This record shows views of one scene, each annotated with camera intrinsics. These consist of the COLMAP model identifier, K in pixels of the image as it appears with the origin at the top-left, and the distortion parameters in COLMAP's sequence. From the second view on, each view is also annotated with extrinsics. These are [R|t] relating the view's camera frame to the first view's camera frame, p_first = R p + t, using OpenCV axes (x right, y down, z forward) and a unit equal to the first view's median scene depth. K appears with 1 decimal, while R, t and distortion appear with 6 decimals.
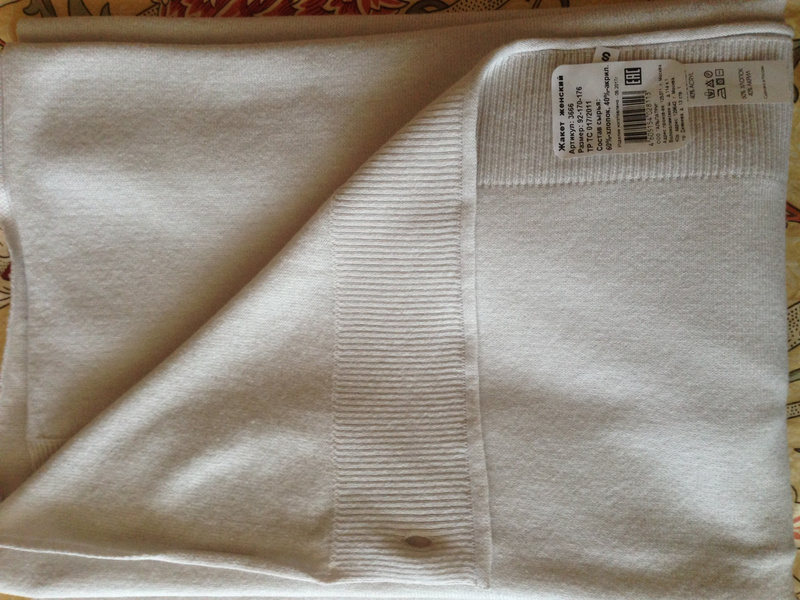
lens RADIAL K [[764.5, 0, 396.8], [0, 764.5, 298.8], [0, 0, 1]] dist [0.069630, 0.000000]
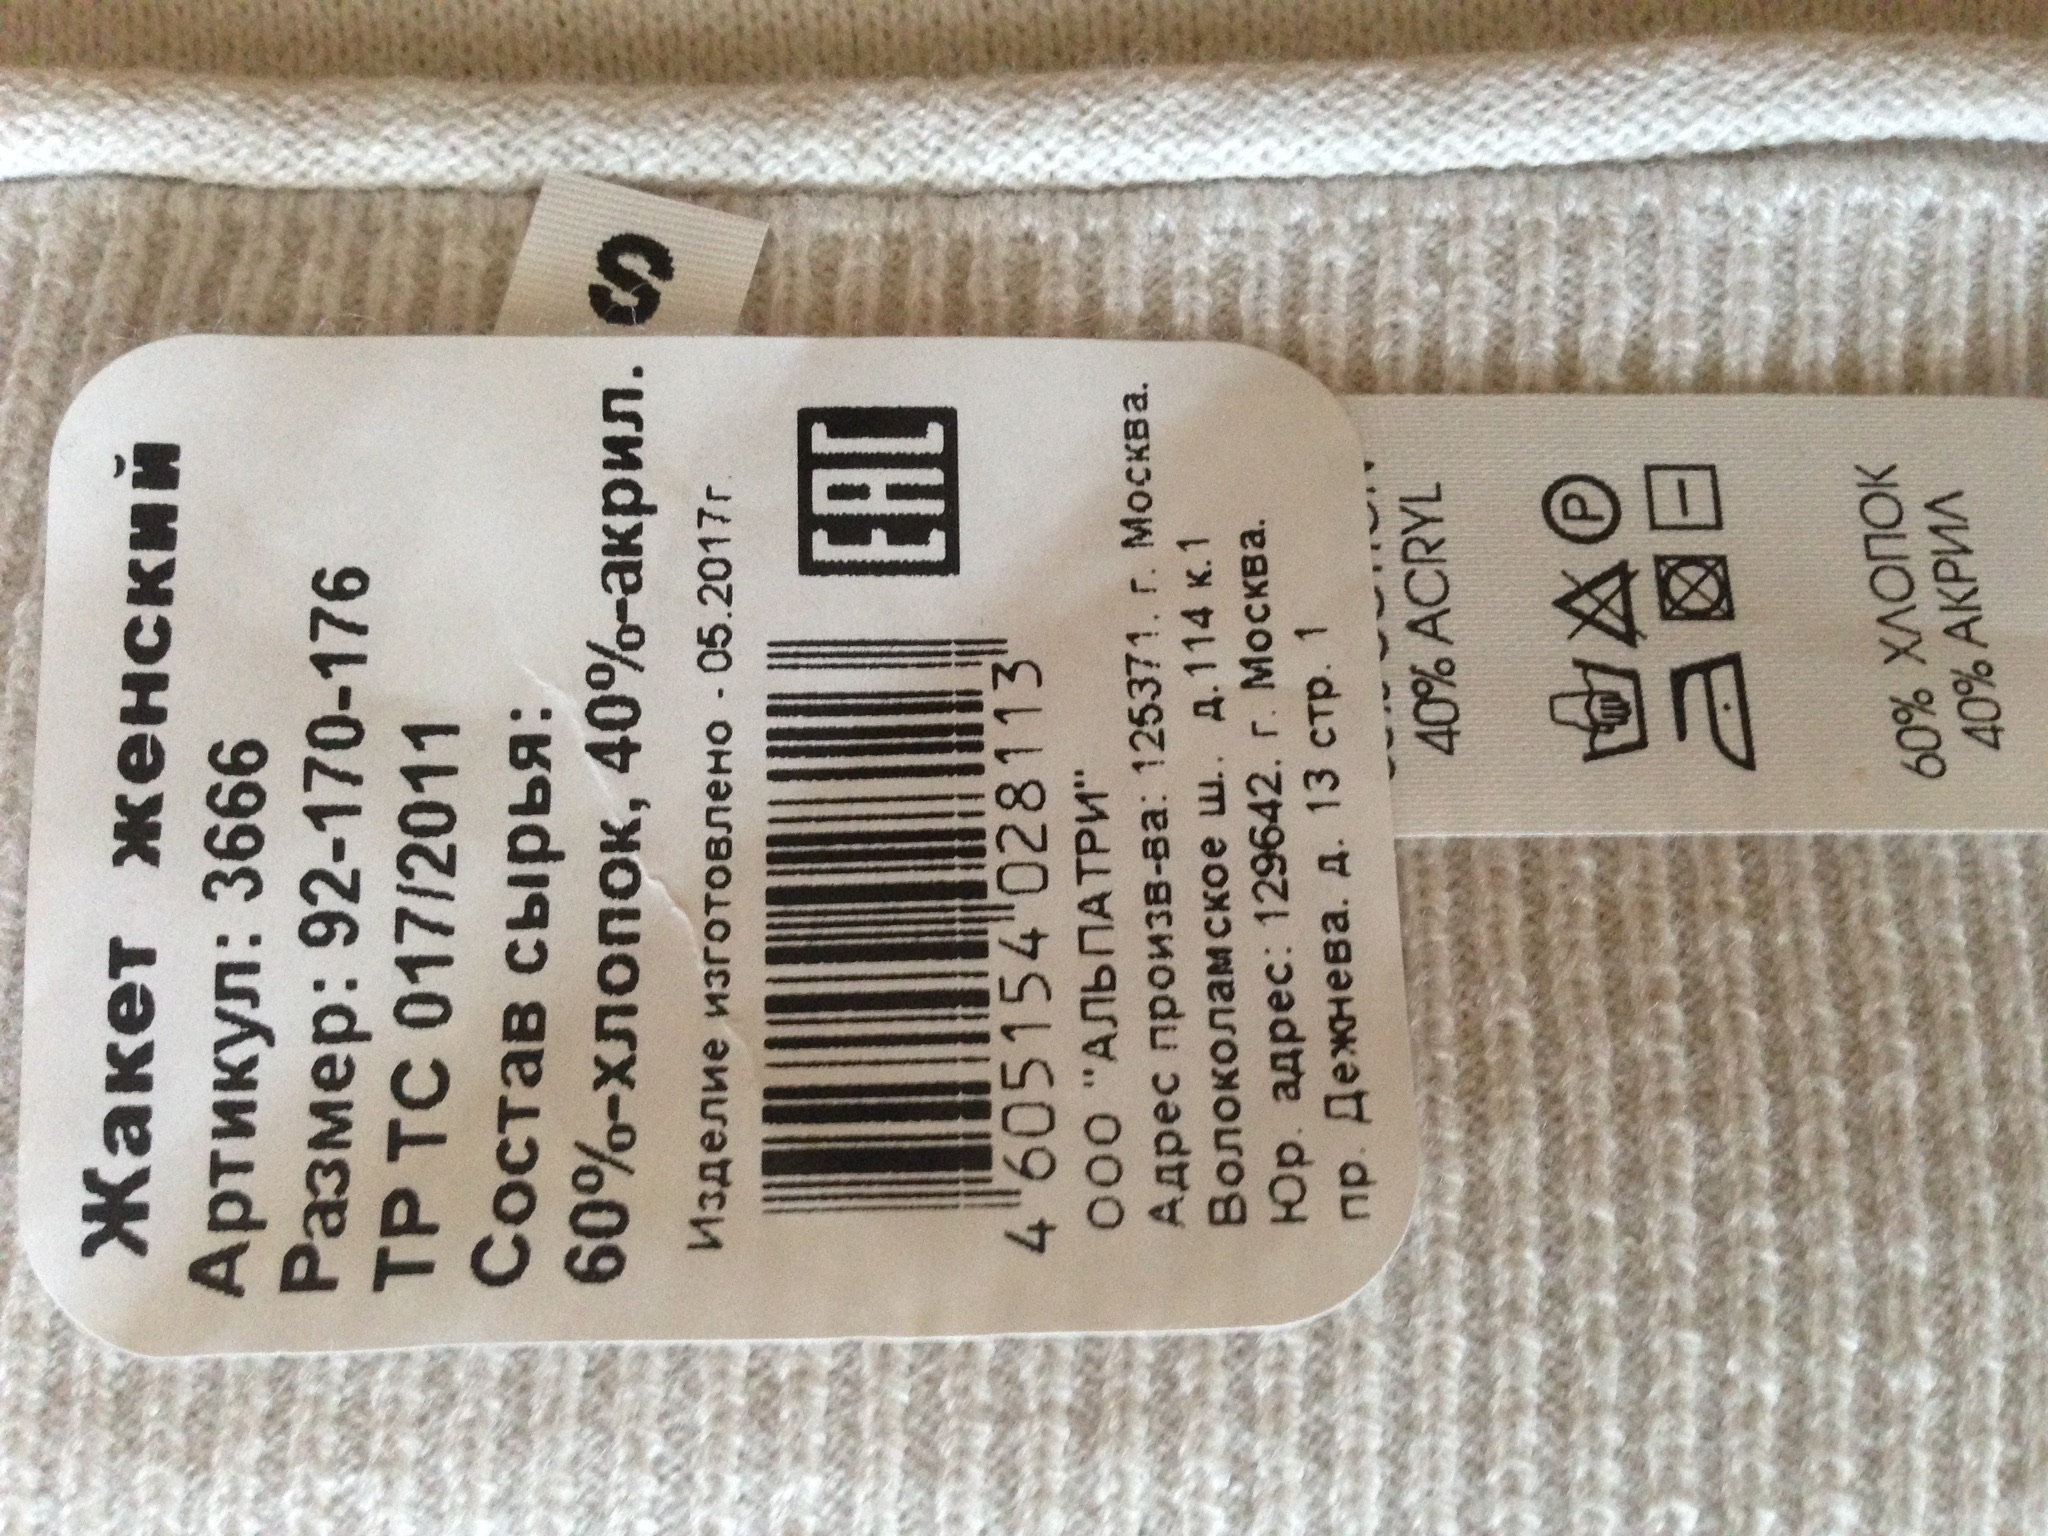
lens RADIAL K [[1957.2, 0, 1038.3], [0, 1957.2, 776.2], [0, 0, 1]] dist [0.069630, 0.000000]
pose [[0.989397, 0.007413, 0.145049, 0.291251], [-0.004133, 0.999729, -0.022896, -0.246362], [-0.145180, 0.022054, 0.989159, 0.751236]]
